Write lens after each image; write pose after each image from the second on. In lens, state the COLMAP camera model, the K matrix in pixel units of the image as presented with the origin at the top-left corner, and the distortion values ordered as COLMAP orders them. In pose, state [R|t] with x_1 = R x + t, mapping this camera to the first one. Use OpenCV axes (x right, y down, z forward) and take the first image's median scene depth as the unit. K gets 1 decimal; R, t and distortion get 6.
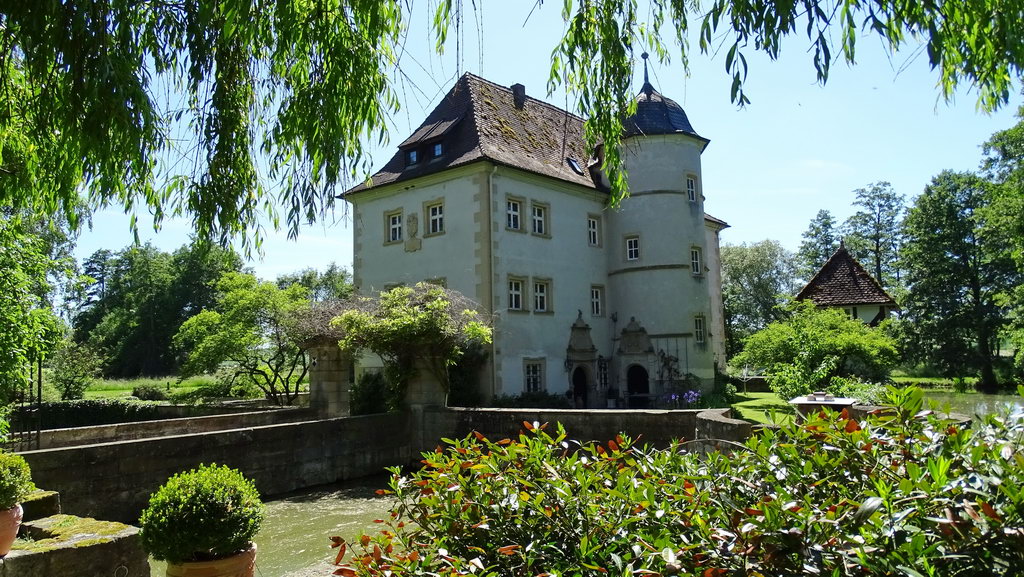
lens RADIAL K [[750.4, 0, 510.0], [0, 750.4, 283.4], [0, 0, 1]] dist [-0.014054, 0.011441]
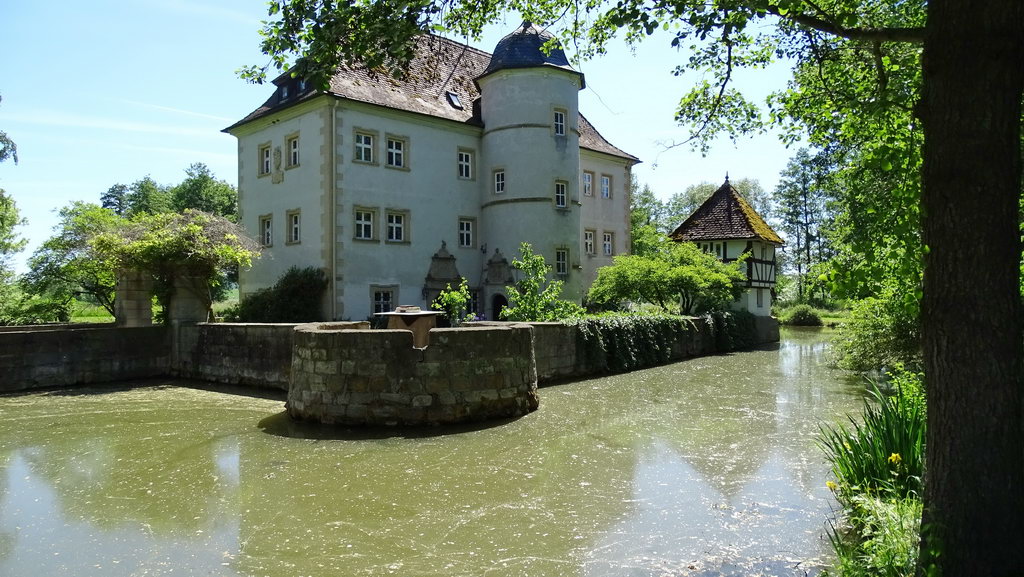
lens RADIAL K [[750.4, 0, 519.6], [0, 750.4, 289.0], [0, 0, 1]] dist [-0.014054, 0.011441]
pose [[0.997747, 0.015432, -0.065289, 0.274090], [-0.009660, 0.996090, 0.087815, 0.009520], [0.066389, -0.086987, 0.993995, -0.031549]]
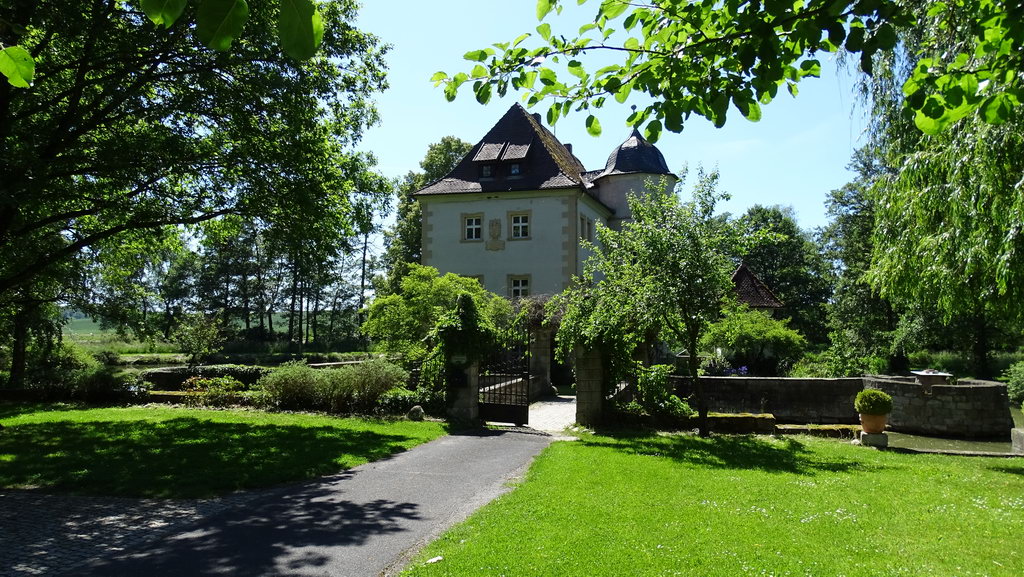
lens RADIAL K [[750.4, 0, 514.1], [0, 750.4, 280.7], [0, 0, 1]] dist [-0.014054, 0.011441]
pose [[0.923746, 0.058162, 0.378563, -0.555926], [-0.071003, 0.997275, 0.020037, -0.019148], [-0.376366, -0.045389, 0.925358, -0.154822]]
